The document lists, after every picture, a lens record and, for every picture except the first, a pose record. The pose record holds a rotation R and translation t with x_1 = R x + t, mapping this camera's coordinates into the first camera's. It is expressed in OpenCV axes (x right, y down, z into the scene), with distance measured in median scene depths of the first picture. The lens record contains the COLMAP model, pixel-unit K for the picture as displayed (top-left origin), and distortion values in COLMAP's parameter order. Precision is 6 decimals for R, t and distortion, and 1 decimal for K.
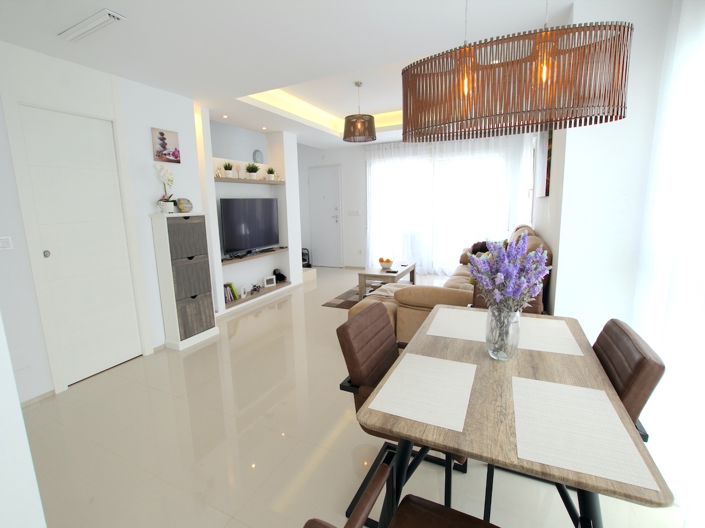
lens RADIAL K [[337.3, 0, 352.5], [0, 337.3, 264.0], [0, 0, 1]] dist [0.000229, 0.000074]
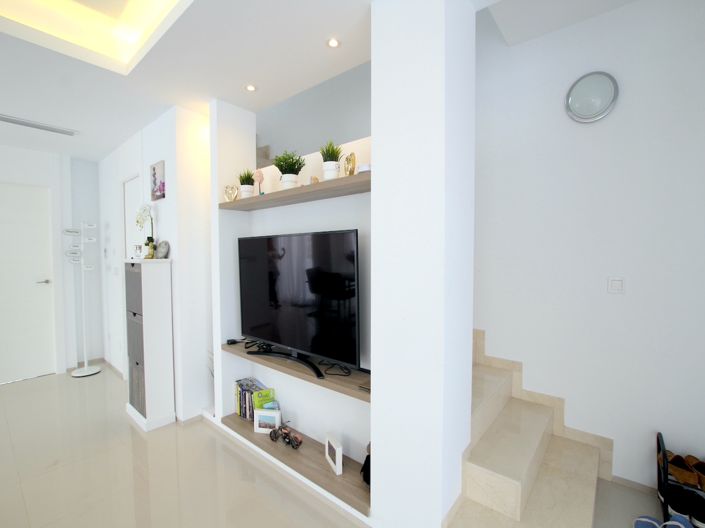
lens RADIAL K [[317.7, 0, 352.5], [0, 317.7, 264.0], [0, 0, 1]] dist [-0.000819, -0.000092]
pose [[-0.247484, 0.071160, -0.966275, 0.088245], [-0.150777, 0.982321, 0.110959, -0.214277], [0.957088, 0.173153, -0.232379, 1.186423]]
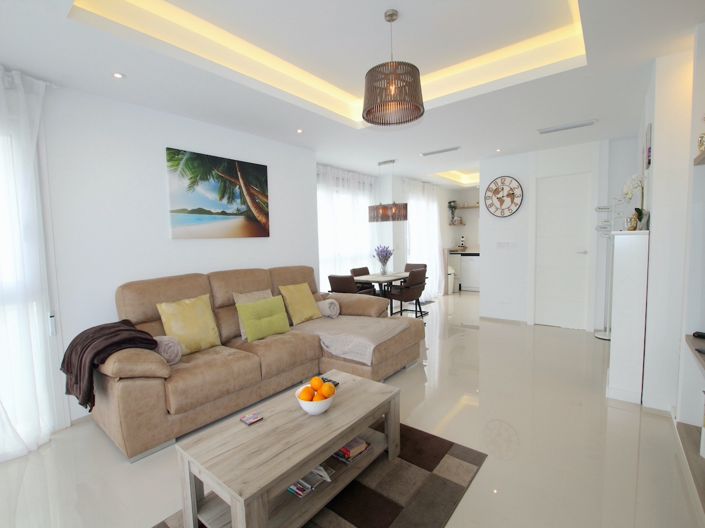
lens RADIAL K [[337.3, 0, 352.5], [0, 337.3, 264.0], [0, 0, 1]] dist [0.000229, 0.000074]
pose [[-0.972139, 0.037176, 0.231438, -0.030548], [0.091145, 0.969596, 0.227102, -0.226967], [-0.215958, 0.241869, -0.945971, 1.380592]]
